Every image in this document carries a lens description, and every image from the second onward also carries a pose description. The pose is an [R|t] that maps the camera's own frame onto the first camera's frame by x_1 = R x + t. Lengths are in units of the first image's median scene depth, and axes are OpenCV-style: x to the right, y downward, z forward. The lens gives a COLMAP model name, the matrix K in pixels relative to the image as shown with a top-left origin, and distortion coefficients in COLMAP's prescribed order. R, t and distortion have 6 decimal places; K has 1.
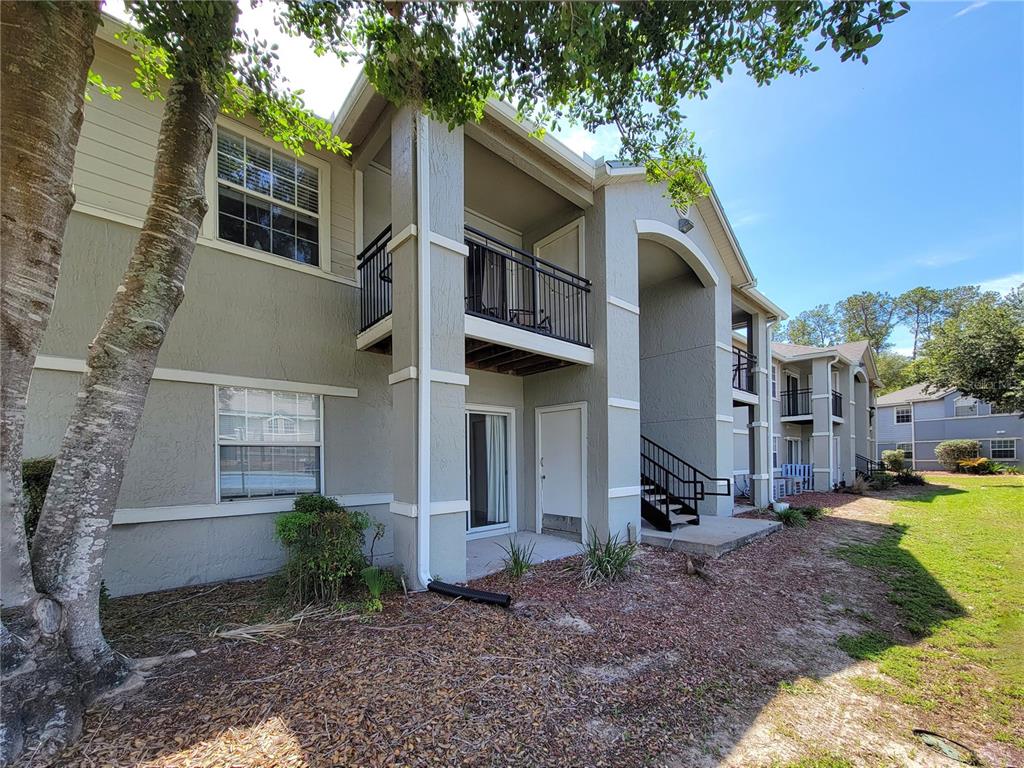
lens RADIAL K [[418.2, 0, 538.0], [0, 418.2, 458.0], [0, 0, 1]] dist [-0.004432, 0.001544]
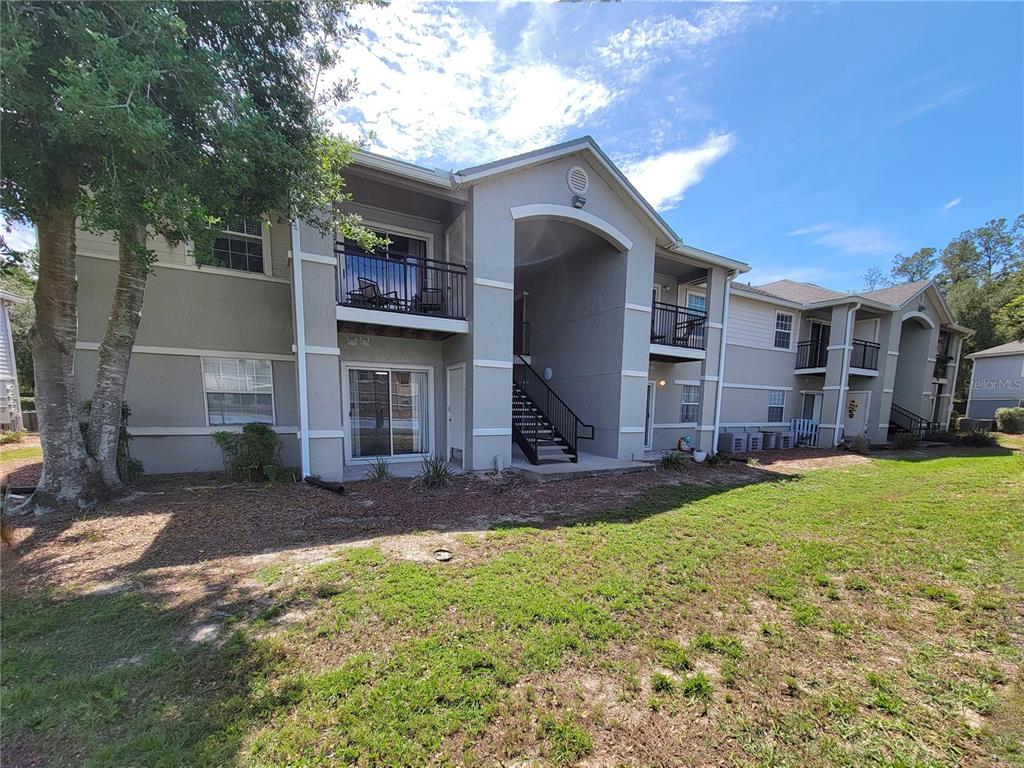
lens RADIAL K [[418.2, 0, 534.9], [0, 418.2, 462.3], [0, 0, 1]] dist [-0.004432, 0.001544]
pose [[0.974962, 0.050911, -0.216466, 0.876278], [-0.021989, 0.990741, 0.133973, -0.005787], [0.221282, -0.125859, 0.967054, -0.363159]]
